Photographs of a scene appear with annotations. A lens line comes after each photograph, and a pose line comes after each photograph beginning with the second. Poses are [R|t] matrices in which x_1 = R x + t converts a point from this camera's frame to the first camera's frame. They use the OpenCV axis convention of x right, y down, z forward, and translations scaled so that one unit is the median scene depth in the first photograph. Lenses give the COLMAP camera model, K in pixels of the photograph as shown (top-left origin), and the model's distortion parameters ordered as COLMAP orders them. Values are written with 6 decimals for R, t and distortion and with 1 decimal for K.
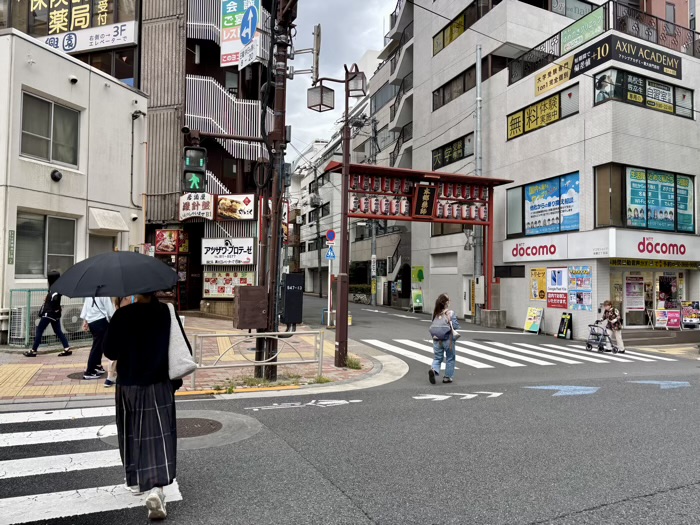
lens RADIAL K [[530.0, 0, 360.8], [0, 530.0, 257.4], [0, 0, 1]] dist [0.074278, -0.099426]
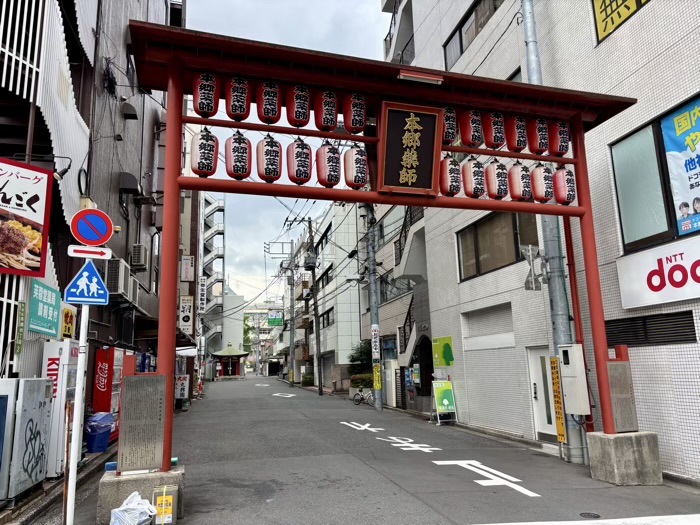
lens RADIAL K [[530.0, 0, 360.8], [0, 530.0, 257.4], [0, 0, 1]] dist [0.074278, -0.099426]
pose [[0.994230, -0.062432, -0.087232, 0.100389], [0.047489, 0.985327, -0.163936, 0.027758], [0.096187, 0.158847, 0.982607, 0.556056]]
